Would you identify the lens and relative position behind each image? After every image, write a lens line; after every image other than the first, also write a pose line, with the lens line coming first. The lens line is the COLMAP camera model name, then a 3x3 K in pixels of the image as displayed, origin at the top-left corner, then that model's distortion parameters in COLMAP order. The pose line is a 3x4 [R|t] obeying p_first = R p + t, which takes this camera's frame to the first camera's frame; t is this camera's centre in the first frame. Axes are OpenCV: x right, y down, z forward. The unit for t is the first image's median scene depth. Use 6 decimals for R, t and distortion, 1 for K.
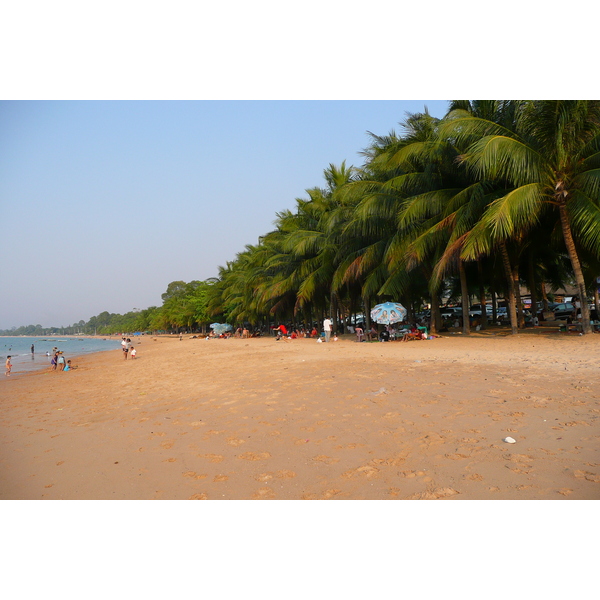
lens RADIAL K [[613.8, 0, 301.1], [0, 613.8, 300.0], [0, 0, 1]] dist [0.004421, 0.000000]
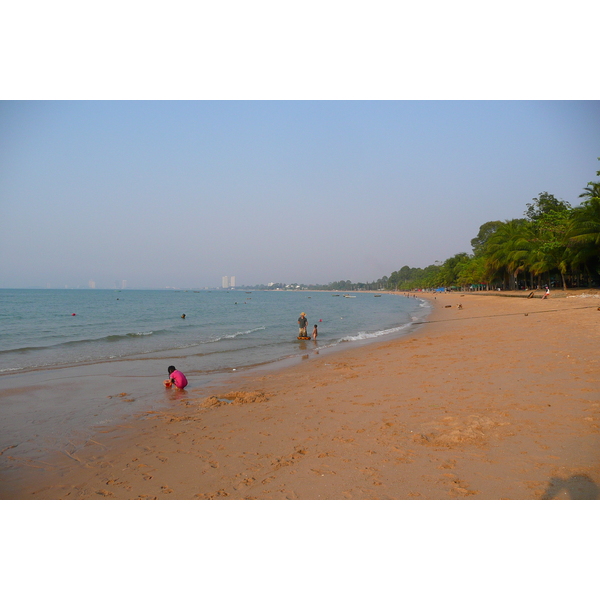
lens RADIAL K [[613.8, 0, 300.6], [0, 613.8, 298.9], [0, 0, 1]] dist [0.004421, 0.000000]
pose [[0.886186, 0.019627, -0.462914, -0.028479], [0.012404, 0.997739, 0.066050, 0.005815], [0.463164, -0.064274, 0.883939, 0.103243]]
